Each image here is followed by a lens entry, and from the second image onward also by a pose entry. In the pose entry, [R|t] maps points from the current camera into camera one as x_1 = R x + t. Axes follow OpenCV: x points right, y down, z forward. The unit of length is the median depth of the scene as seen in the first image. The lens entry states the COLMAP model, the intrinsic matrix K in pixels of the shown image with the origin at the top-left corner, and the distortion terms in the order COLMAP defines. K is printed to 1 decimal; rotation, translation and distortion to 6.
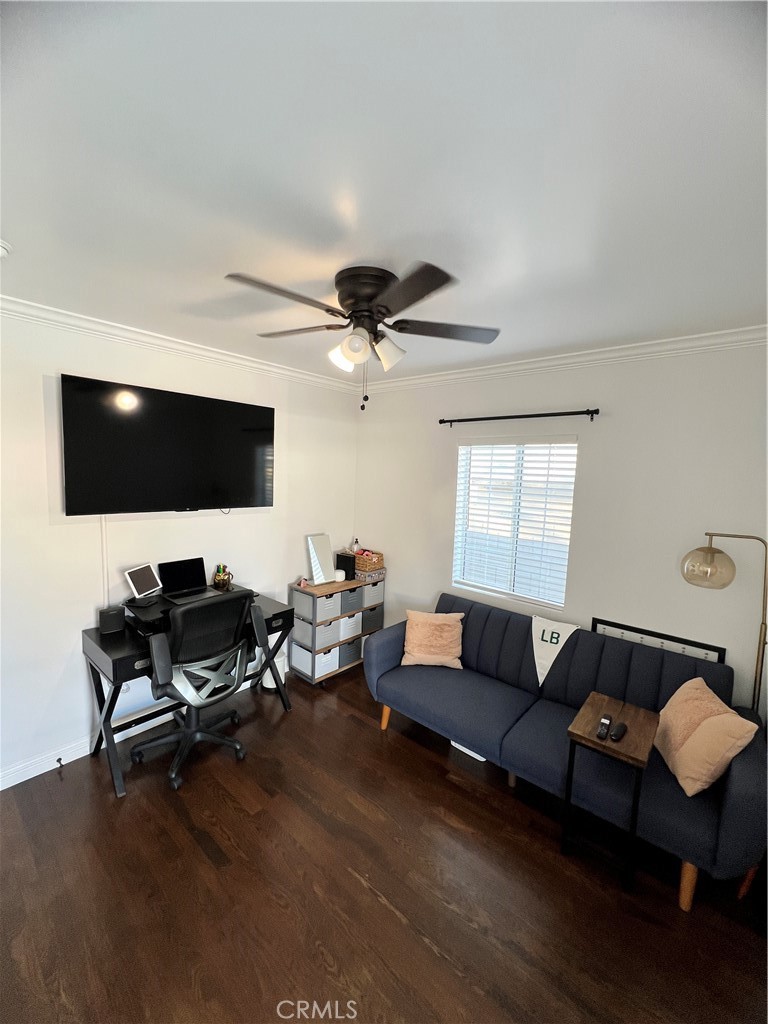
lens RADIAL K [[411.3, 0, 384.5], [0, 411.3, 507.3], [0, 0, 1]] dist [-0.007015, -0.000561]
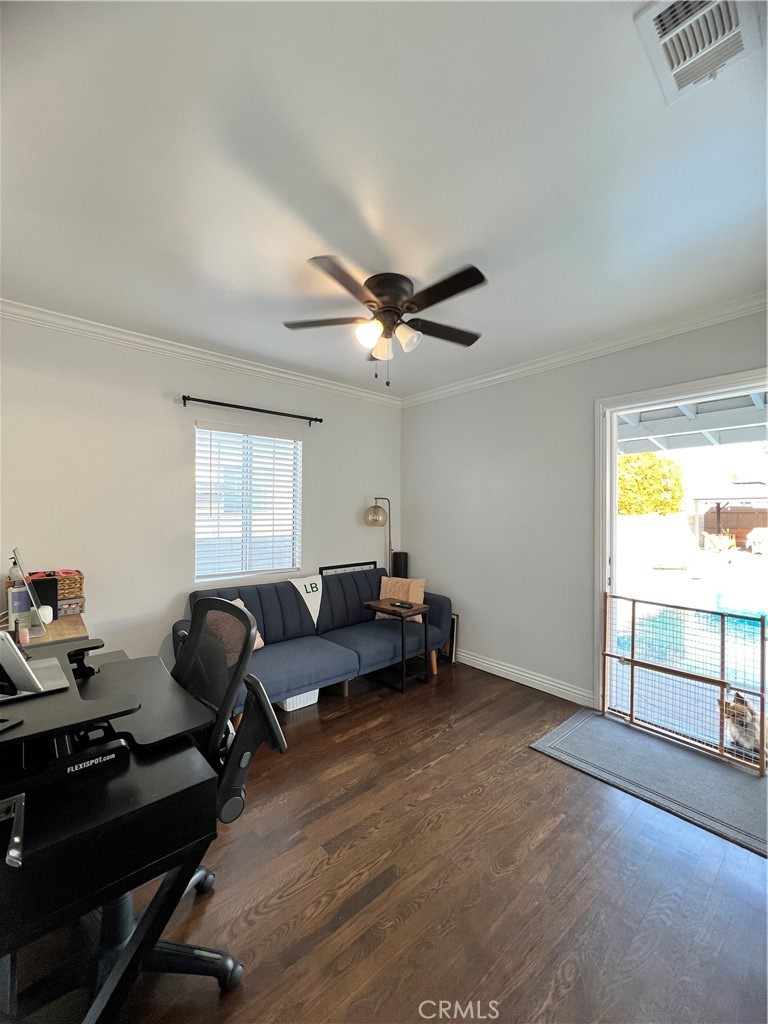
lens RADIAL K [[411.3, 0, 385.0], [0, 411.3, 514.2], [0, 0, 1]] dist [-0.007015, -0.000561]
pose [[0.137975, -0.046722, 0.989333, -0.888259], [0.093189, 0.995068, 0.033996, 0.067719], [-0.986042, 0.087504, 0.141649, 0.608893]]
